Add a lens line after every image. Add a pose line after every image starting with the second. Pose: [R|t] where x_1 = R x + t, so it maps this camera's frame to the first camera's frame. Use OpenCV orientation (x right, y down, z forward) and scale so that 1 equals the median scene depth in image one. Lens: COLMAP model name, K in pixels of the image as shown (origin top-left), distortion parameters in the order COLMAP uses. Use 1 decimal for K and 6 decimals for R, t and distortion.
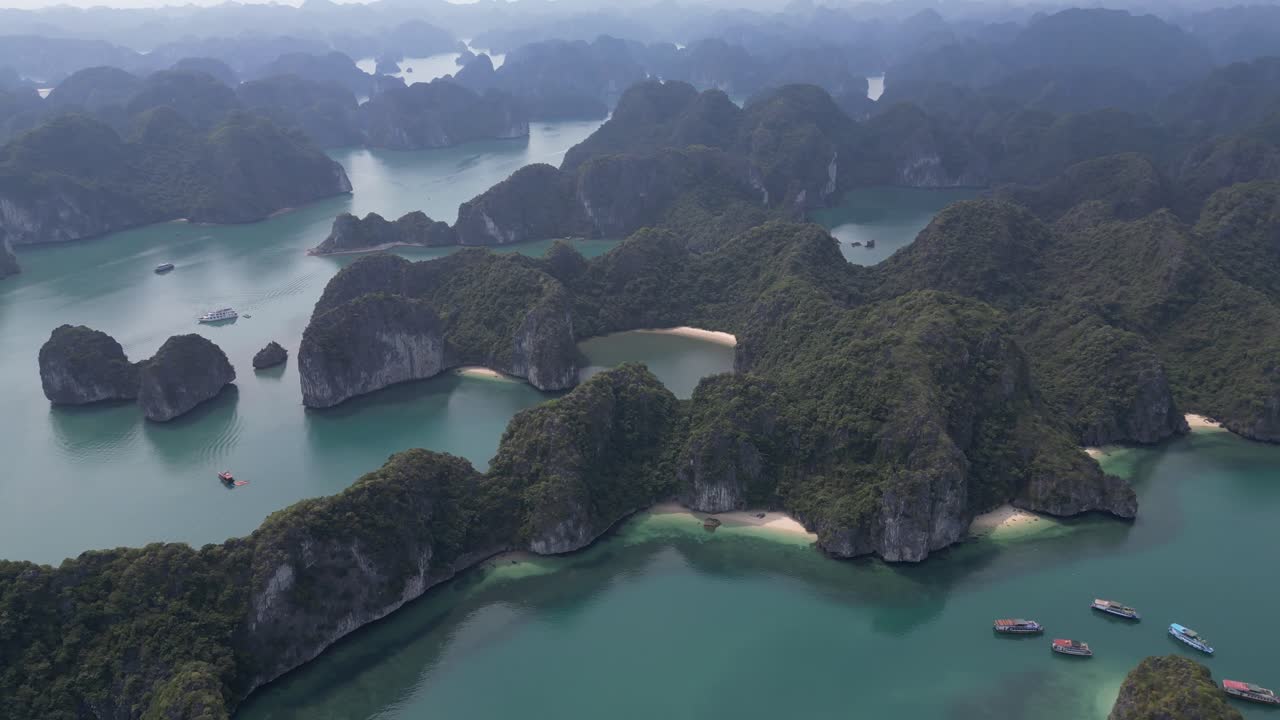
lens RADIAL K [[941.1, 0, 640.0], [0, 941.1, 360.0], [0, 0, 1]] dist [0.093887, -0.101438]
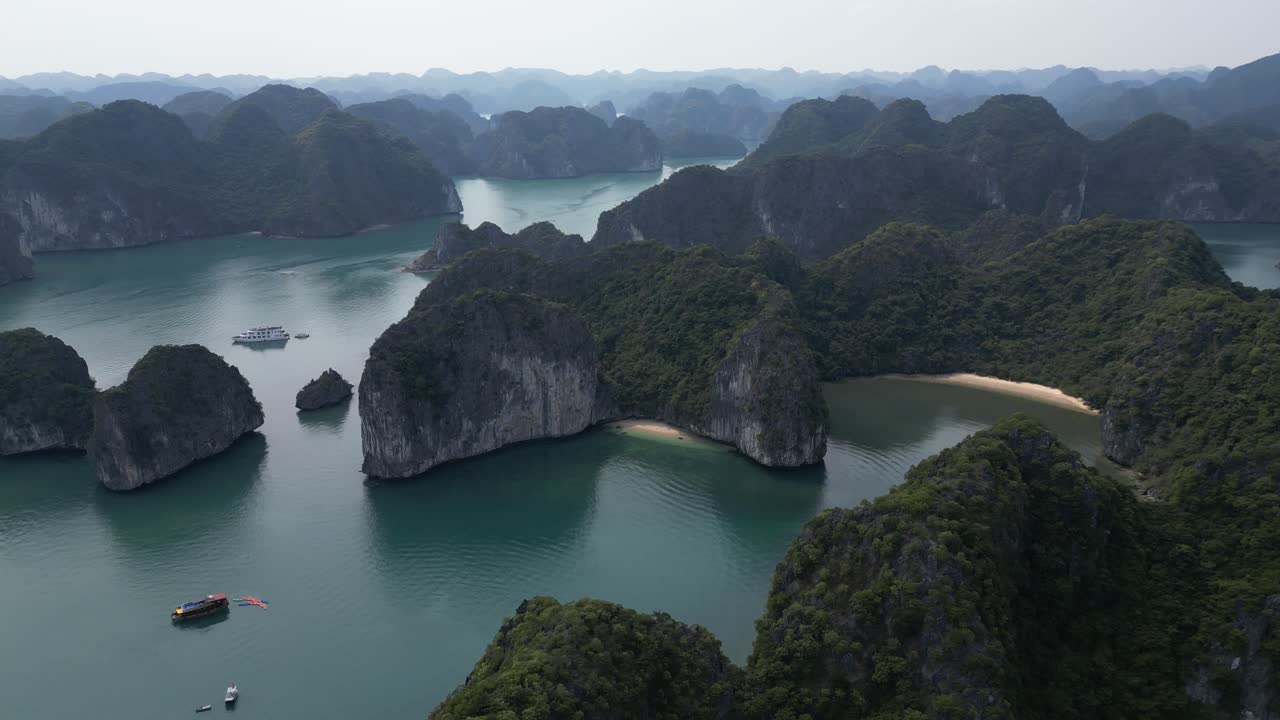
lens RADIAL K [[941.1, 0, 640.0], [0, 941.1, 360.0], [0, 0, 1]] dist [0.093887, -0.101438]
pose [[0.994392, 0.033899, -0.100174, -0.118057], [-0.041785, 0.996100, -0.077704, 0.015196], [0.097149, 0.081454, 0.991931, 0.394804]]
